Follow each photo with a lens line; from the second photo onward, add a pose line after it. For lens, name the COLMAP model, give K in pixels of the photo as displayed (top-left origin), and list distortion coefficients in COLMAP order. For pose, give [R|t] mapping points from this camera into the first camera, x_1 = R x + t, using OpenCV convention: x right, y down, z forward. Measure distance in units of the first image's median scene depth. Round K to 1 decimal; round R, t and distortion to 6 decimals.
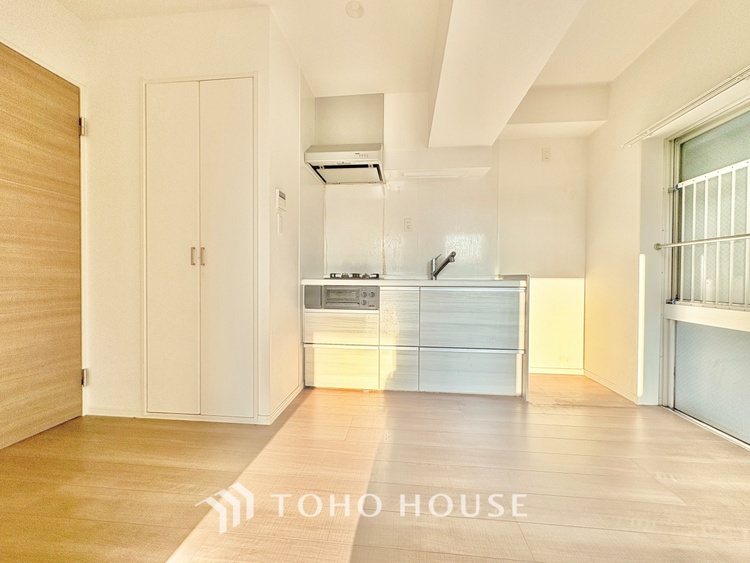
lens RADIAL K [[300.9, 0, 375.4], [0, 300.9, 281.3], [0, 0, 1]] dist [0.003417, -0.000082]
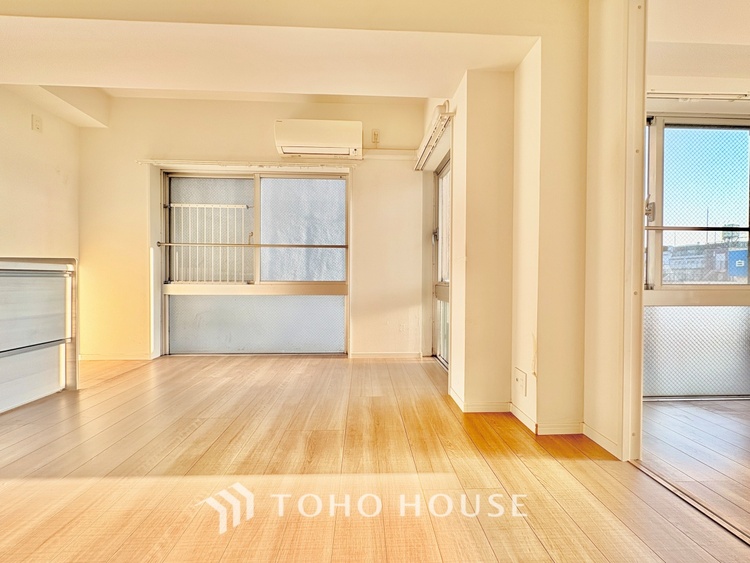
lens RADIAL K [[300.9, 0, 372.8], [0, 300.9, 281.1], [0, 0, 1]] dist [0.003417, -0.000082]
pose [[-0.136775, -0.014855, 0.990491, -0.598399], [0.004226, 0.999870, 0.015579, 0.040323], [-0.990593, 0.006317, -0.136695, 0.199827]]
